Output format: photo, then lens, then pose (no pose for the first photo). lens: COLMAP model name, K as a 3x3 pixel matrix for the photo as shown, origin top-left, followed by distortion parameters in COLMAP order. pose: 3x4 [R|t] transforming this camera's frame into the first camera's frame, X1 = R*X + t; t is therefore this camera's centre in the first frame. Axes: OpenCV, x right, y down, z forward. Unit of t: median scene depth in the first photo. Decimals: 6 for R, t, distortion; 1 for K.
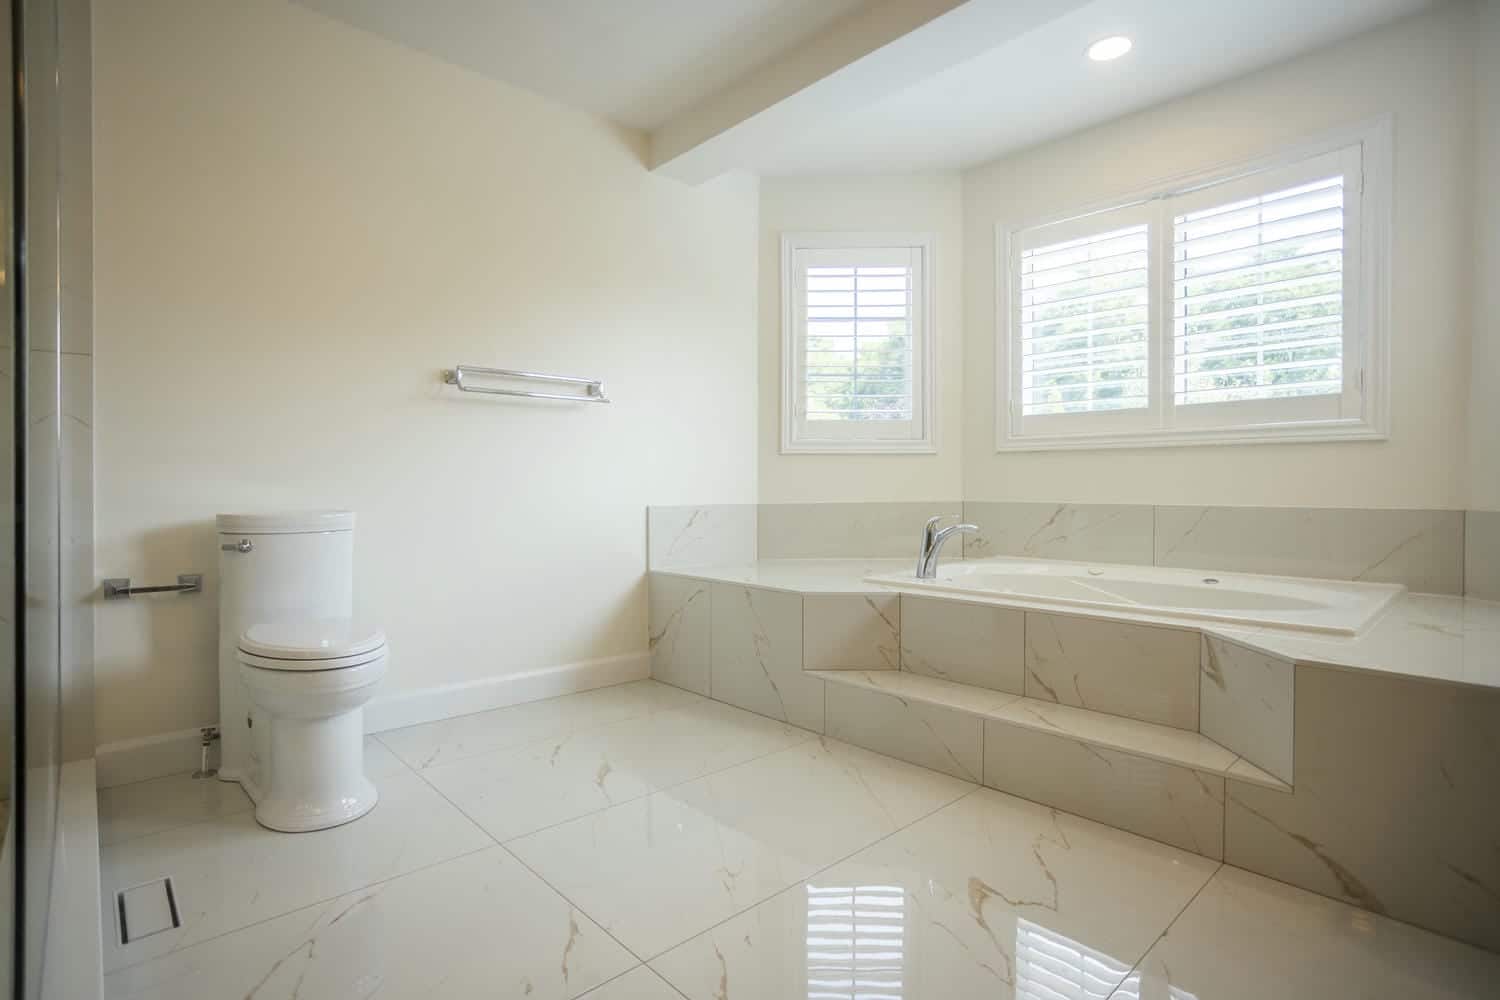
lens RADIAL K [[743.0, 0, 731.7], [0, 743.0, 492.0], [0, 0, 1]] dist [-0.049418, 0.031633]
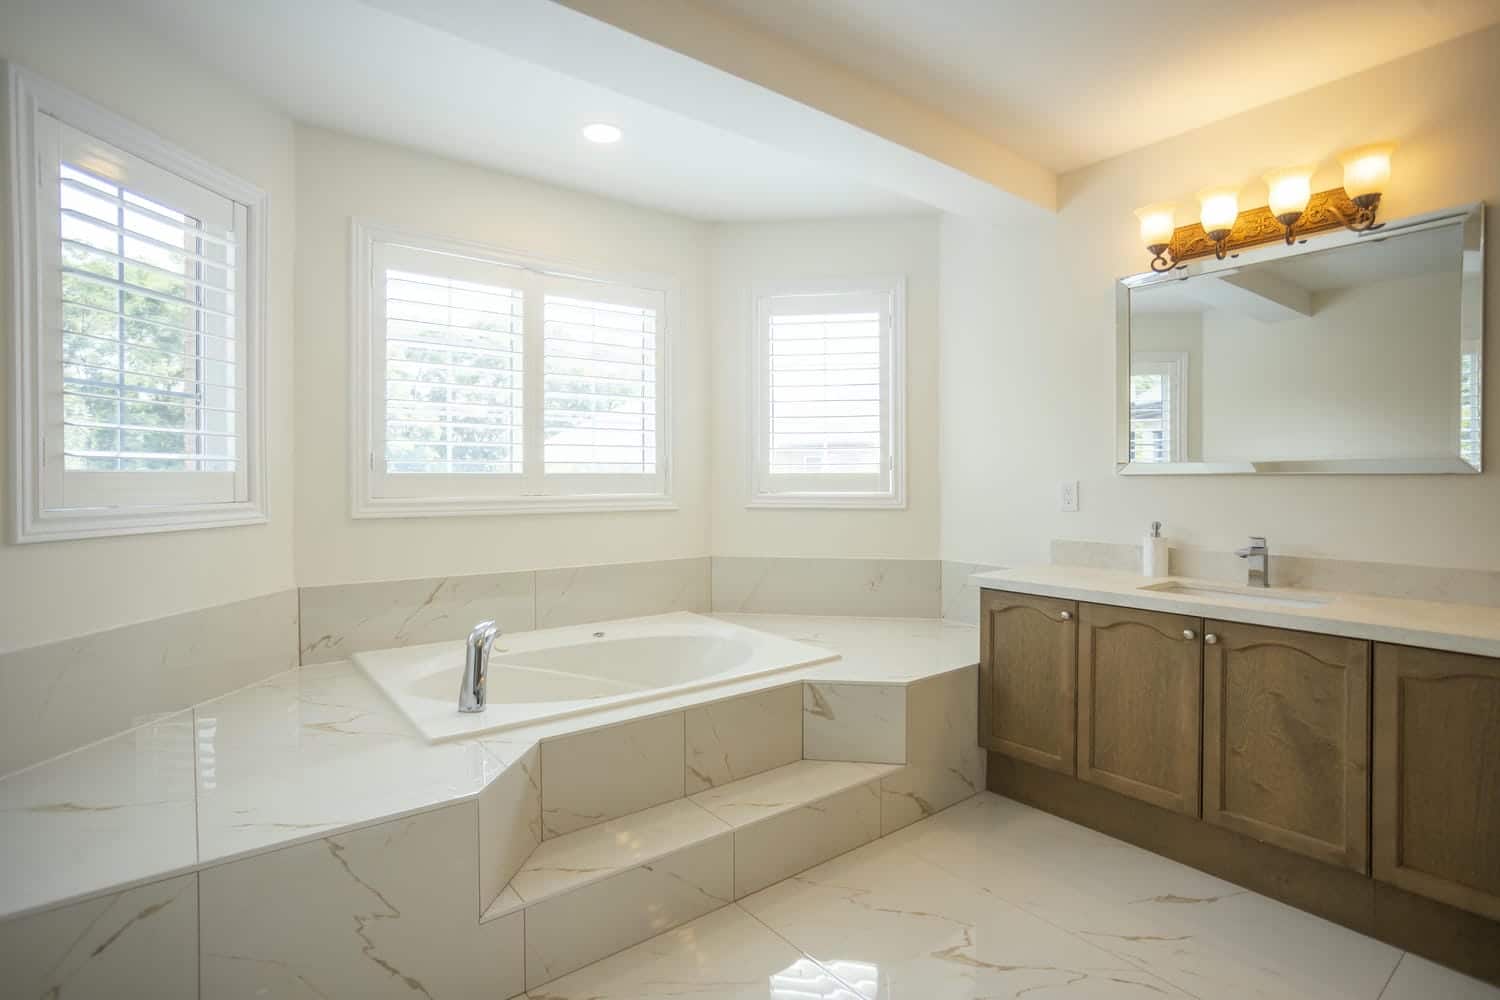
lens RADIAL K [[740.7, 0, 736.2], [0, 740.7, 483.0], [0, 0, 1]] dist [-0.048340, 0.029434]
pose [[0.086630, -0.008360, 0.996205, -0.487228], [0.009109, 0.999930, 0.007599, -0.125716], [-0.996199, 0.008416, 0.086700, 0.727268]]
